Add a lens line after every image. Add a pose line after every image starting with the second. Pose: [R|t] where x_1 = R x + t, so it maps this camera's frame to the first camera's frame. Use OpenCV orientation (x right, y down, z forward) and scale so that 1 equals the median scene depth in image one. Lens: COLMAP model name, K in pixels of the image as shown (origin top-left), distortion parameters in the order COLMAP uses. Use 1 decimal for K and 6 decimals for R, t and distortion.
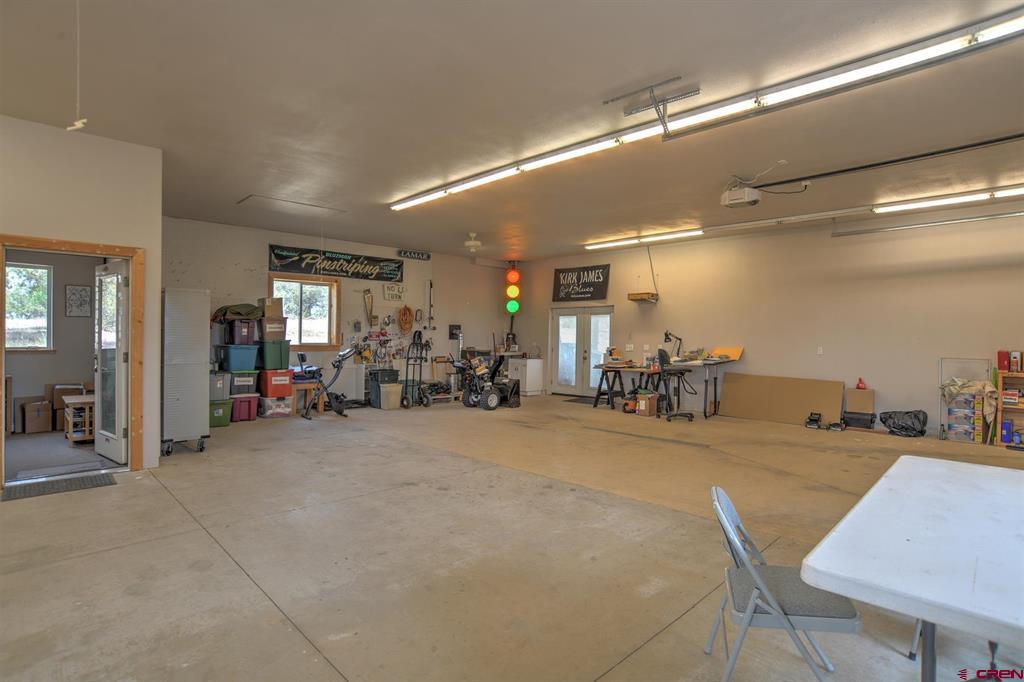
lens RADIAL K [[543.4, 0, 517.7], [0, 543.4, 340.3], [0, 0, 1]] dist [-0.002746, -0.000272]
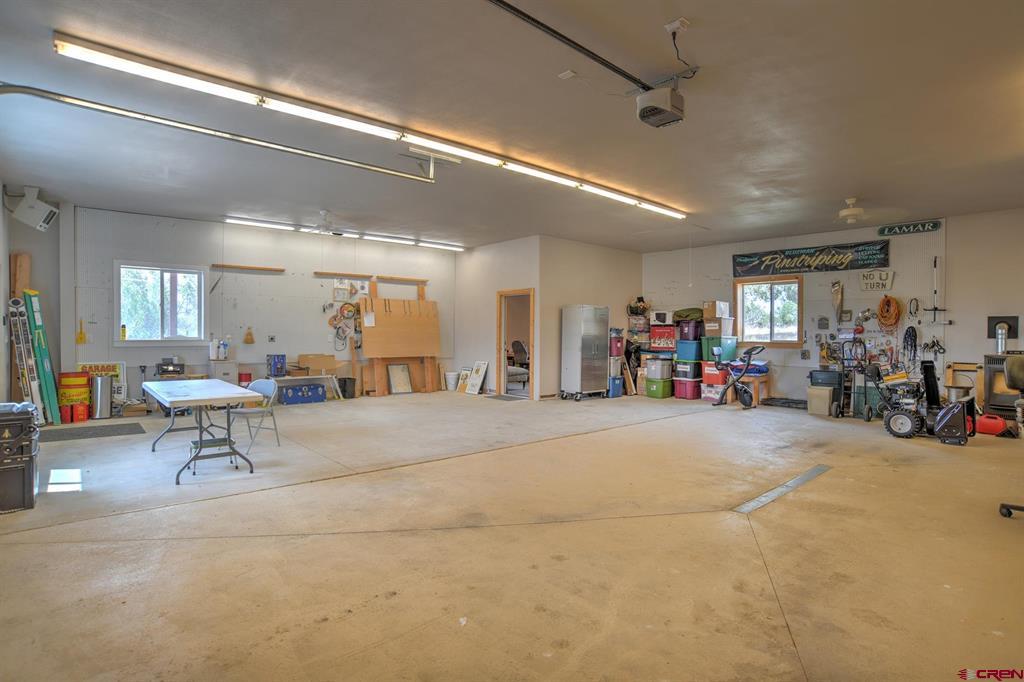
lens RADIAL K [[543.4, 0, 517.8], [0, 543.4, 337.6], [0, 0, 1]] dist [-0.002746, -0.000272]
pose [[-0.022107, 0.000547, -0.999755, 0.649177], [-0.014909, 0.999888, 0.000877, 0.006034], [0.999644, 0.014925, -0.022096, 0.509032]]
